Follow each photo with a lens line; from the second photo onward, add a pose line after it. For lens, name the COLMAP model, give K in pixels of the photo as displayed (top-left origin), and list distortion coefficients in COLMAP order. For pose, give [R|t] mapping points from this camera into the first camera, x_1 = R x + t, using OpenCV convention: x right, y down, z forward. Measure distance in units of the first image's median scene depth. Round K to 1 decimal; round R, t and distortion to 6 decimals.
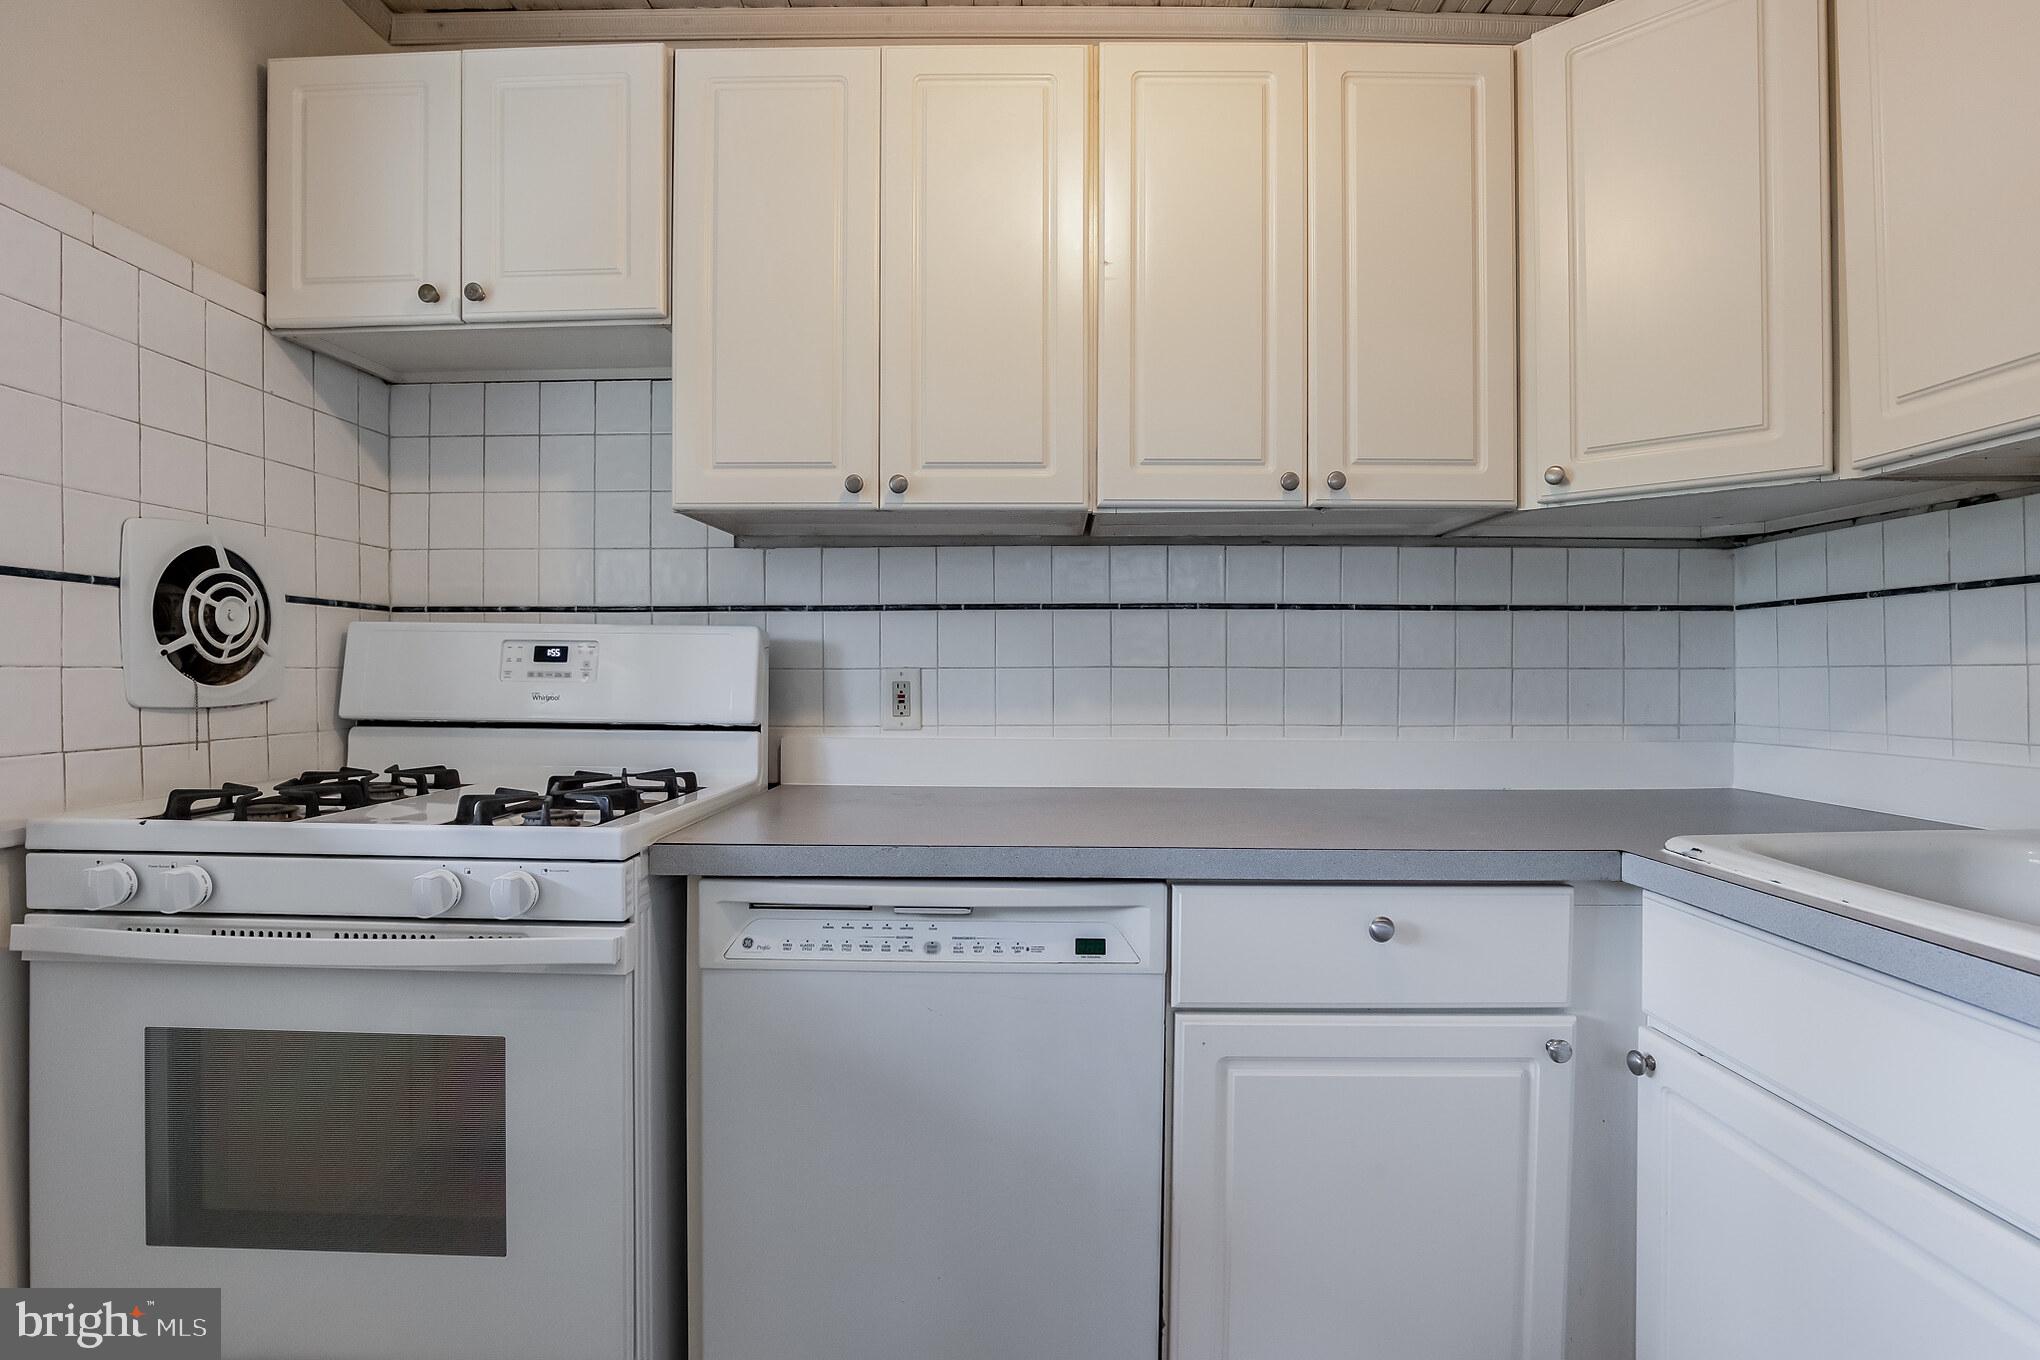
lens RADIAL K [[1017.0, 0, 1041.4], [0, 1017.0, 681.8], [0, 0, 1]] dist [-0.023331, 0.000217]
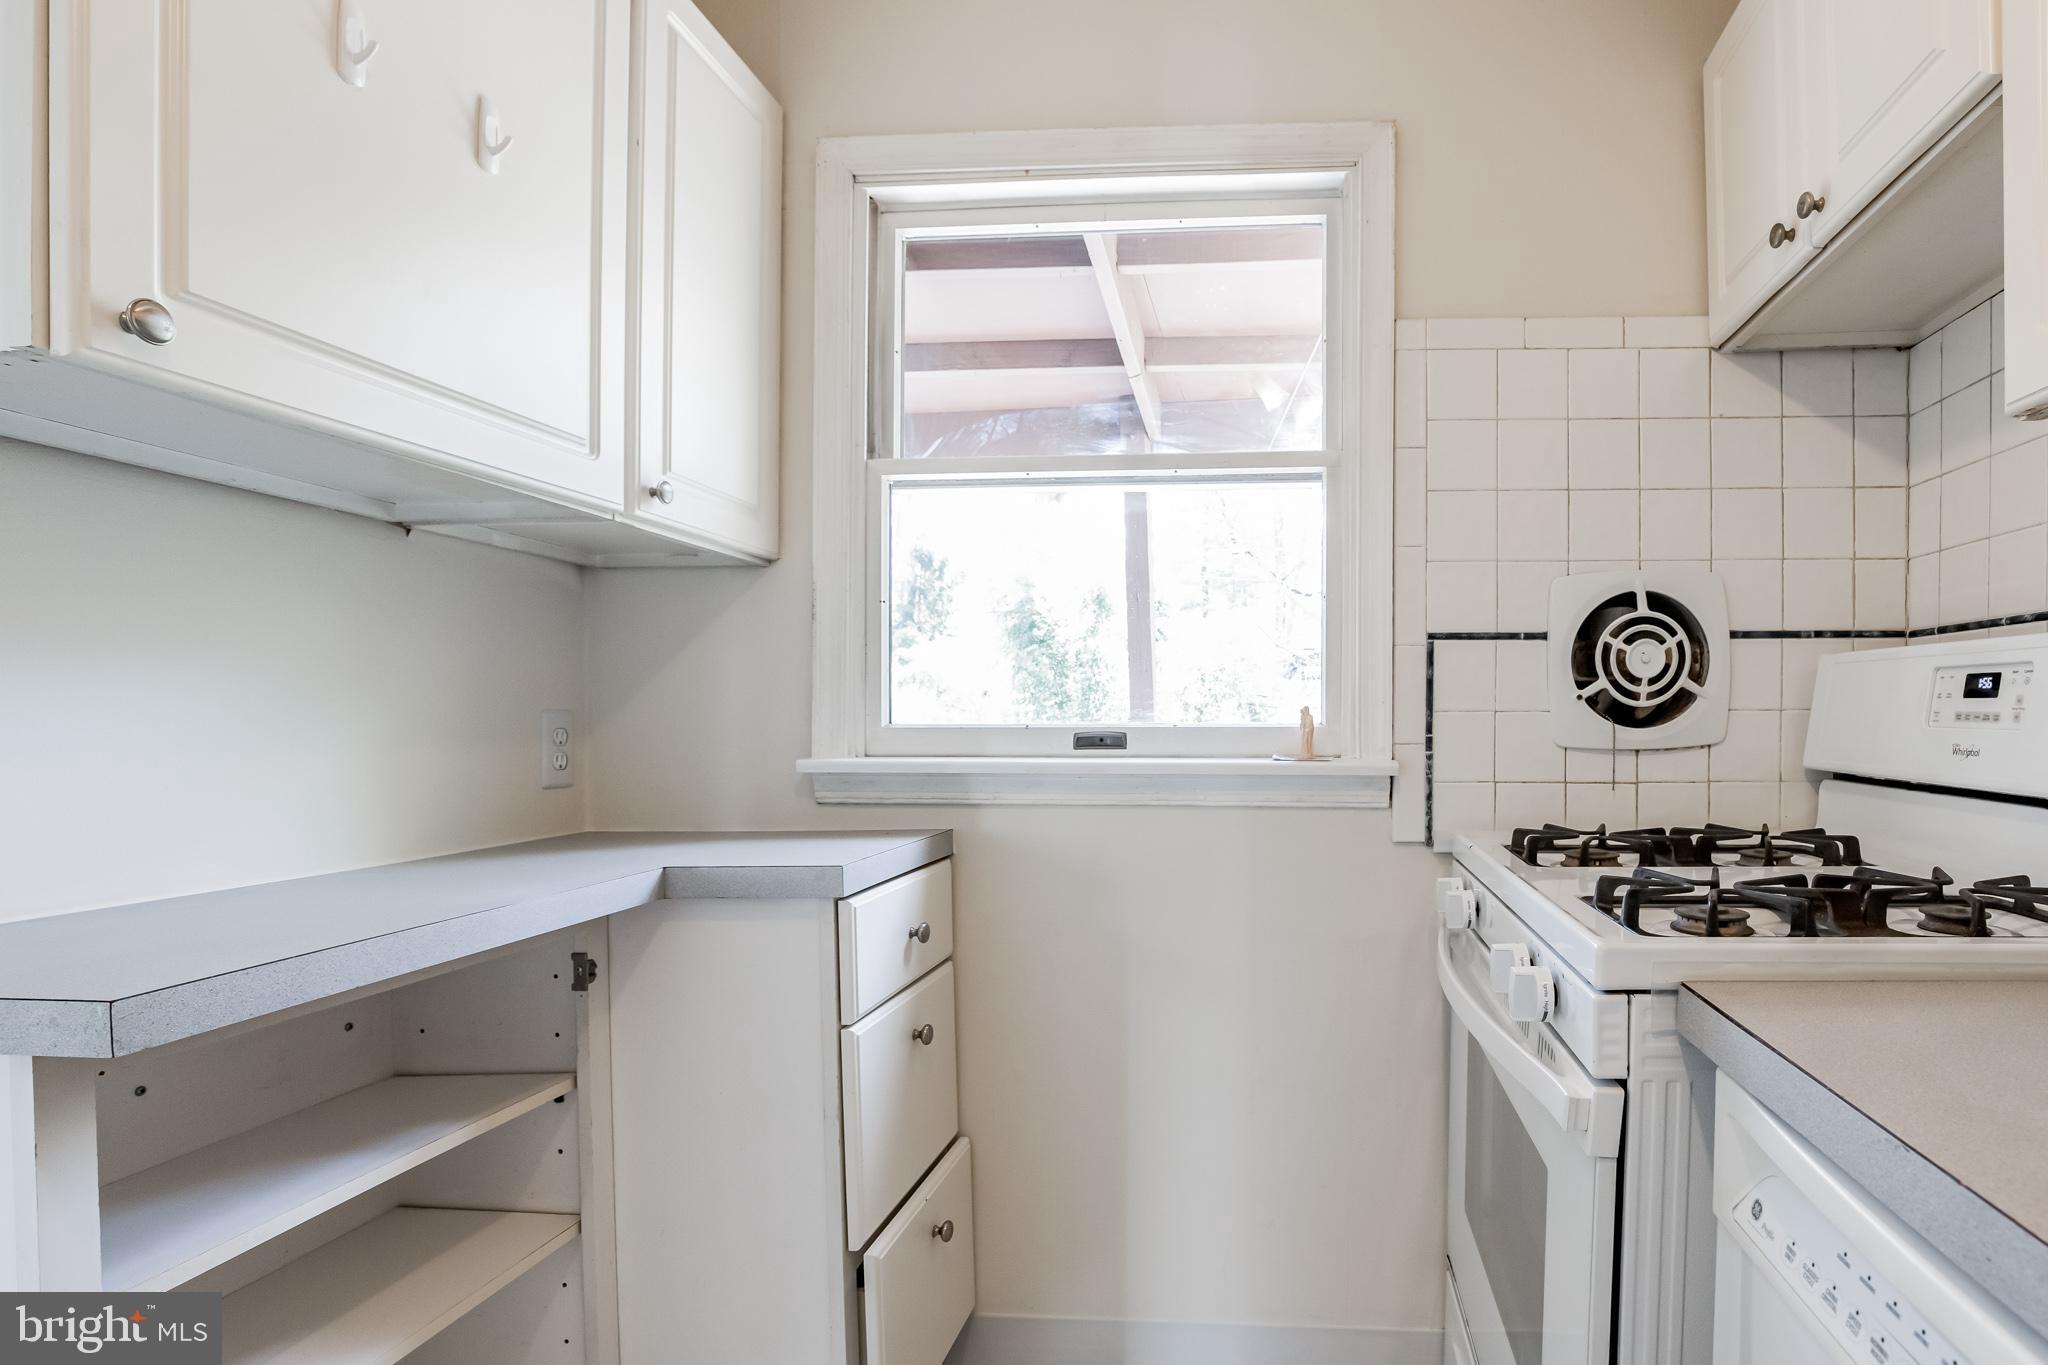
lens RADIAL K [[937.2, 0, 1016.3], [0, 937.2, 724.1], [0, 0, 1]] dist [-0.001913, -0.000104]
pose [[-0.066376, 0.005525, -0.997779, 0.163180], [-0.007453, 0.999954, 0.006033, -0.001661], [0.997767, 0.007837, -0.066332, 0.440521]]
